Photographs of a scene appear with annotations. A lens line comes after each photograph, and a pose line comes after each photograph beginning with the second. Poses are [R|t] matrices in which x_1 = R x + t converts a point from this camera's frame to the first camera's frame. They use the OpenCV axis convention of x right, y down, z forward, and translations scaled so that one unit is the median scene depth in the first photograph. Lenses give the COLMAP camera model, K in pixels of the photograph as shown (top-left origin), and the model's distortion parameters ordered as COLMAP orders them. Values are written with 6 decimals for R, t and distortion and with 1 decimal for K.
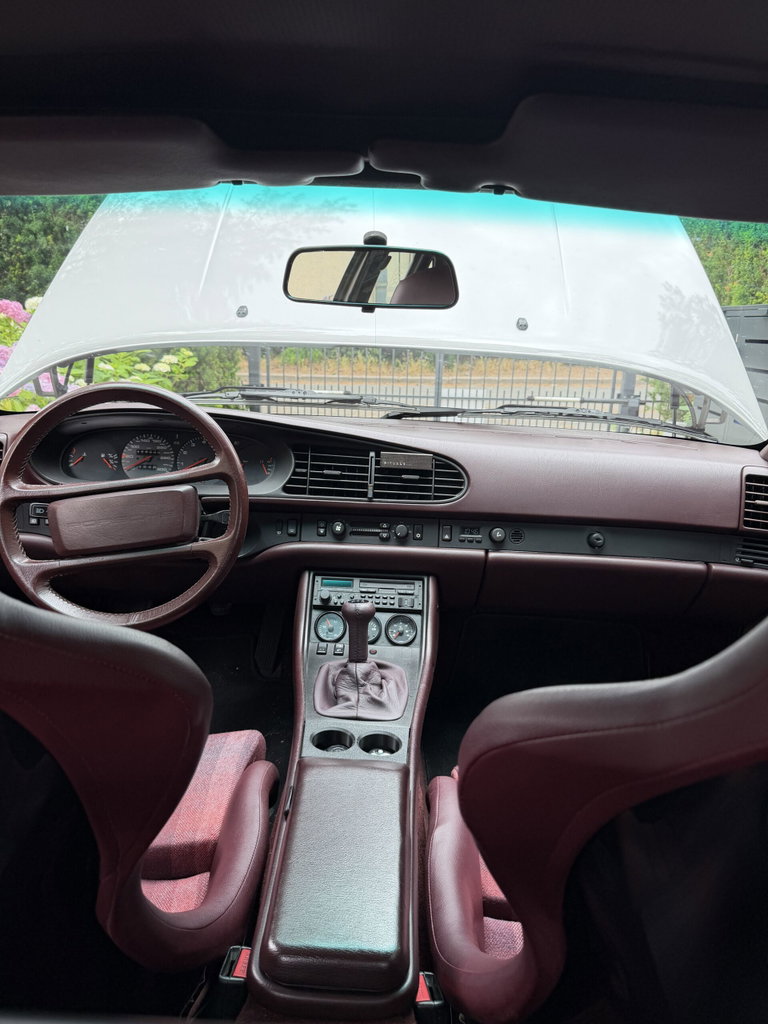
lens RADIAL K [[734.4, 0, 390.6], [0, 734.4, 515.0], [0, 0, 1]] dist [0.055076, -0.082465]
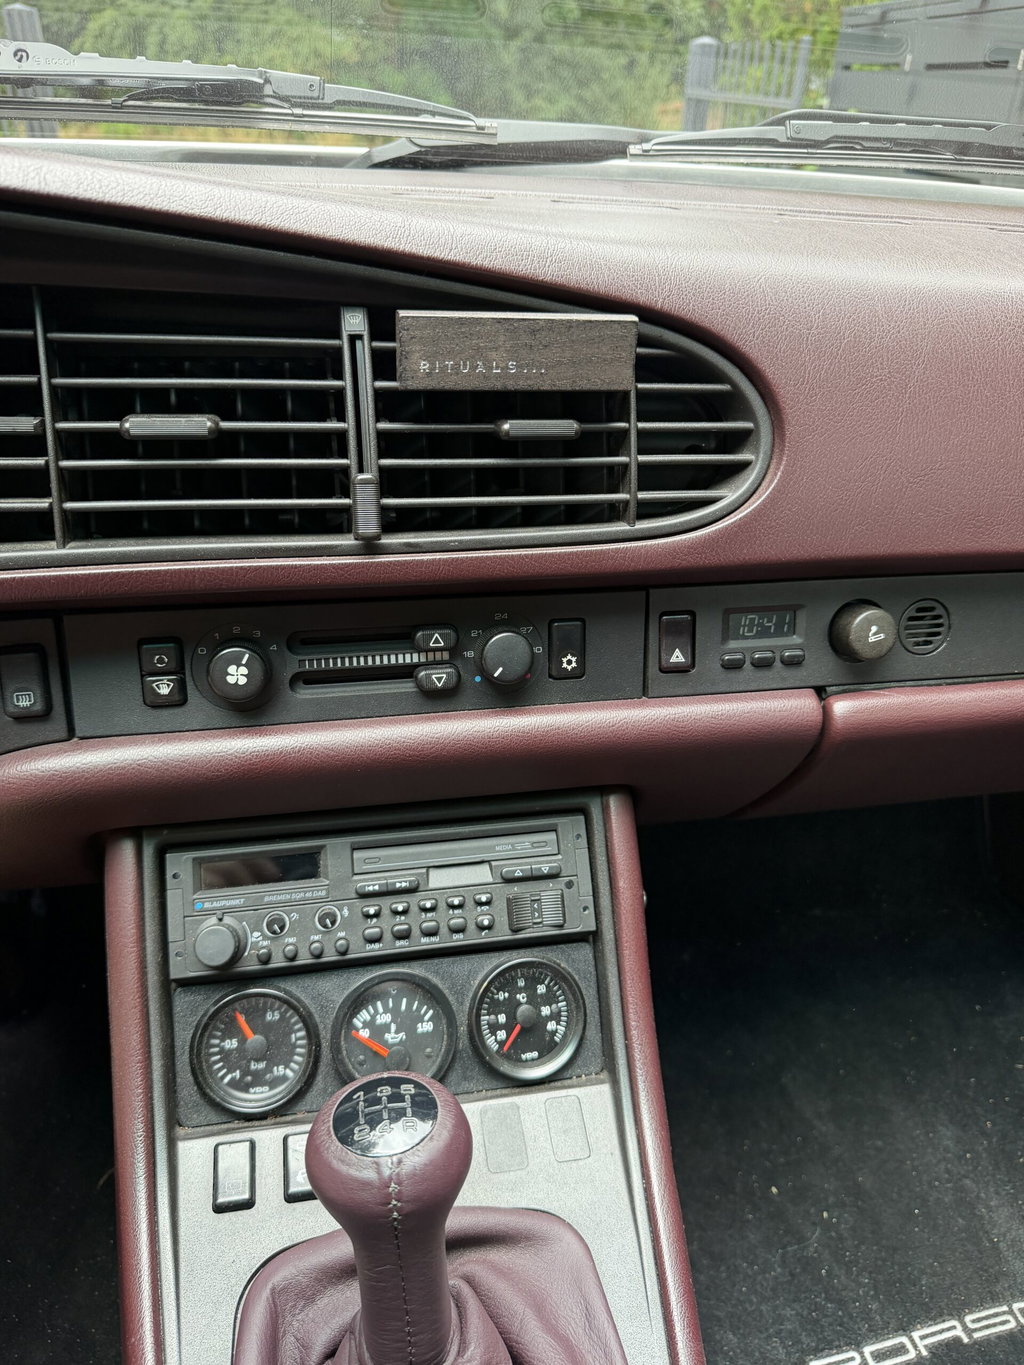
lens RADIAL K [[978.9, 0, 520.8], [0, 978.9, 686.6], [0, 0, 1]] dist [0.055076, -0.082465]
pose [[0.976553, -0.105622, 0.187585, -0.042887], [0.045958, 0.953564, 0.297663, -0.065319], [-0.210314, -0.282063, 0.936060, 0.692794]]
